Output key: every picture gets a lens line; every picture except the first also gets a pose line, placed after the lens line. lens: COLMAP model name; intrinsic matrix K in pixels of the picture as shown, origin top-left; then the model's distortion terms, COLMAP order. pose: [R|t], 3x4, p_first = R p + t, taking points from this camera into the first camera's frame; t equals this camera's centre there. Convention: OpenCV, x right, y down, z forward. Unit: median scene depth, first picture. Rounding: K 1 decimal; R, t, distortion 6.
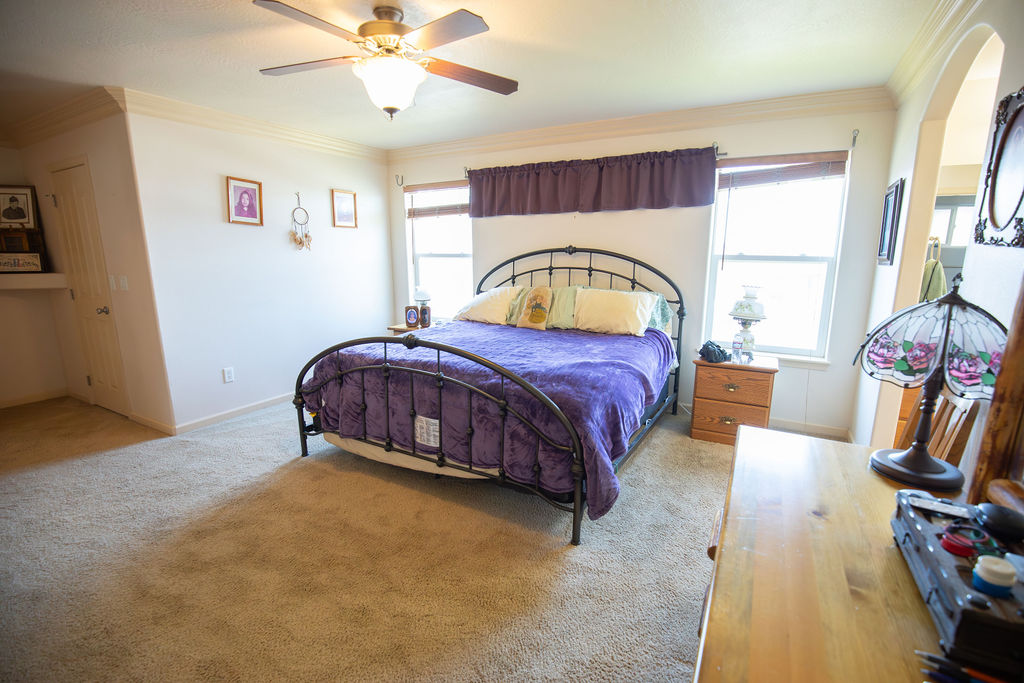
lens RADIAL K [[470.4, 0, 515.4], [0, 470.4, 346.8], [0, 0, 1]] dist [-0.017987, 0.001504]
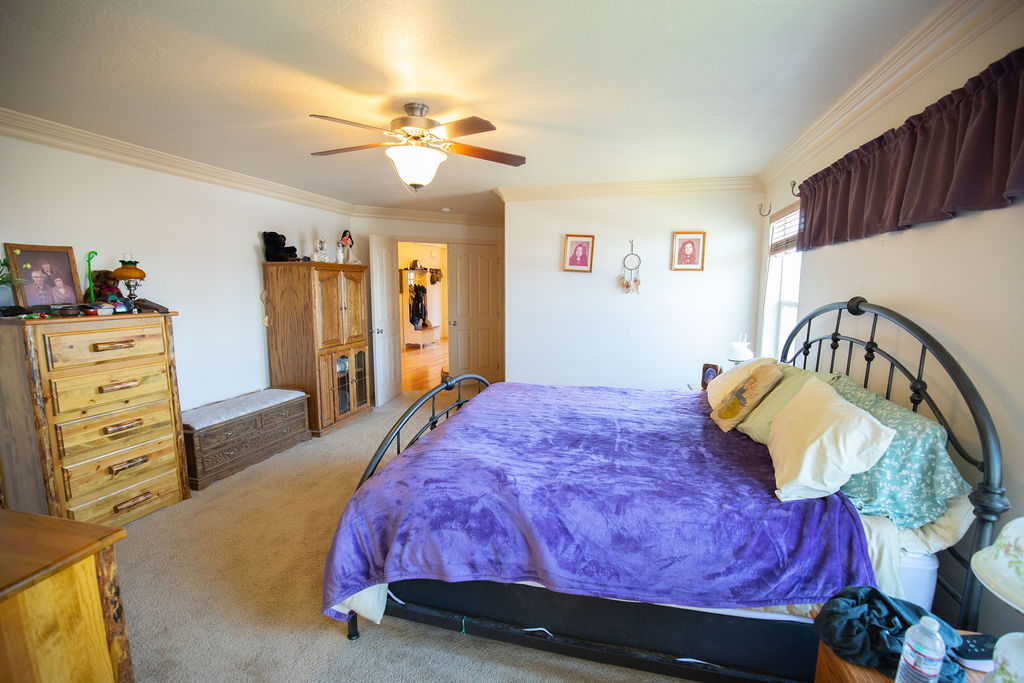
lens RADIAL K [[470.4, 0, 515.4], [0, 470.4, 346.8], [0, 0, 1]] dist [-0.017987, 0.001504]
pose [[0.253453, 0.130830, -0.958460, 0.553292], [-0.198069, 0.976839, 0.080961, -0.136445], [0.946853, 0.169321, 0.273496, 0.536591]]
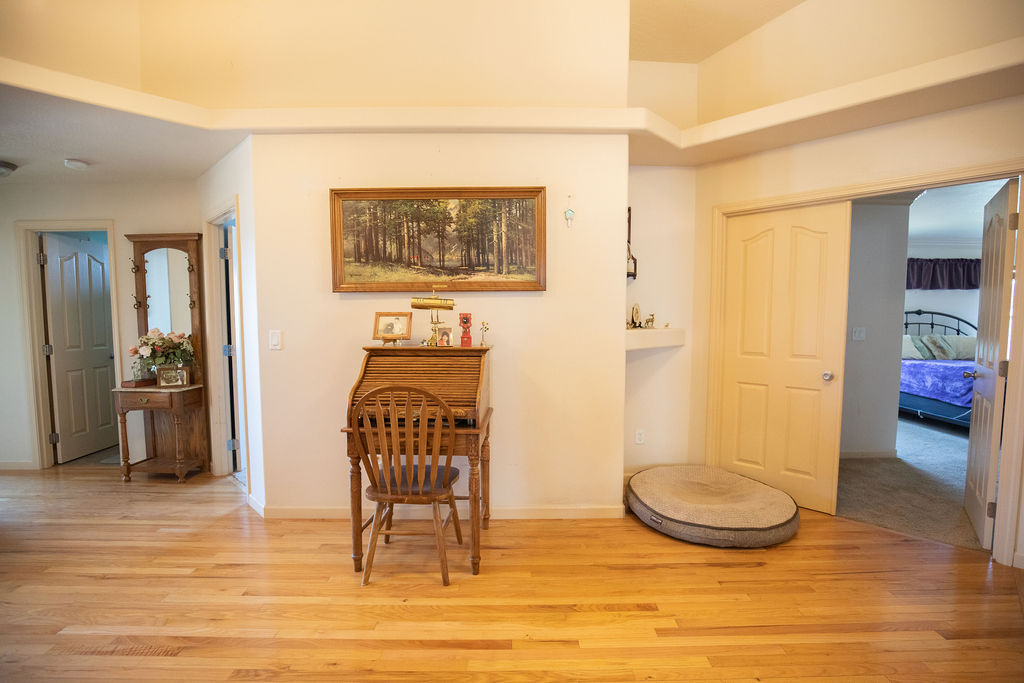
lens RADIAL K [[471.9, 0, 517.5], [0, 471.9, 351.6], [0, 0, 1]] dist [-0.025033, 0.000791]
pose [[0.864706, -0.033399, 0.501166, -1.964446], [0.097508, 0.989967, -0.102264, -0.048942], [-0.492722, 0.137296, 0.859287, 0.360039]]
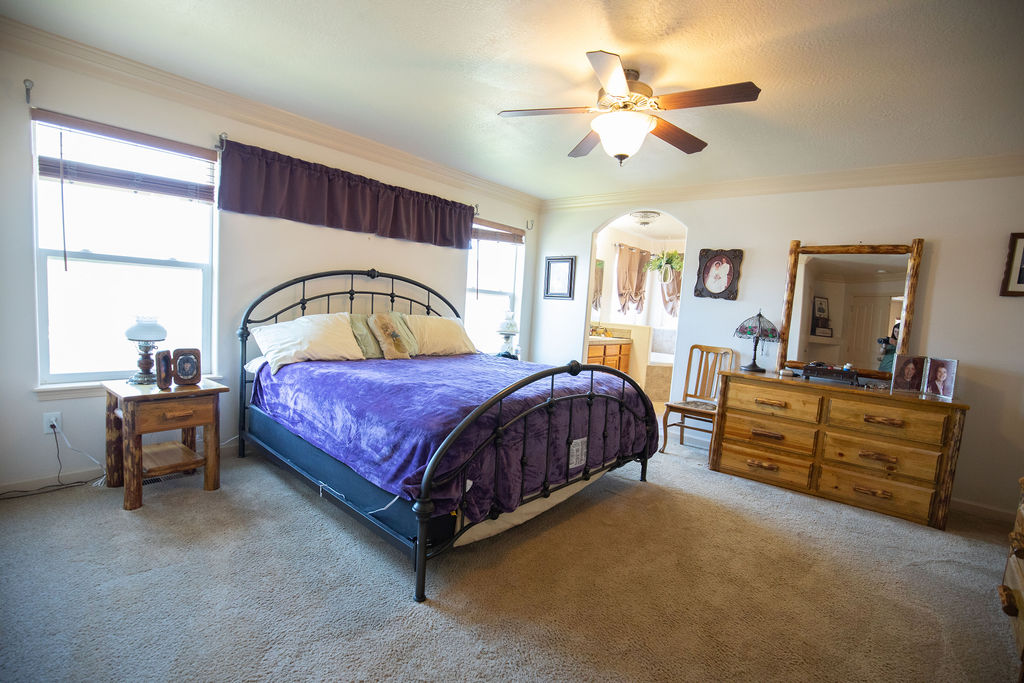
lens RADIAL K [[470.4, 0, 515.4], [0, 470.4, 346.8], [0, 0, 1]] dist [-0.017987, 0.001504]
pose [[0.202037, -0.077800, 0.976283, -0.787014], [0.127835, 0.990407, 0.052471, -0.080173], [-0.970999, 0.114202, 0.210045, 0.580223]]
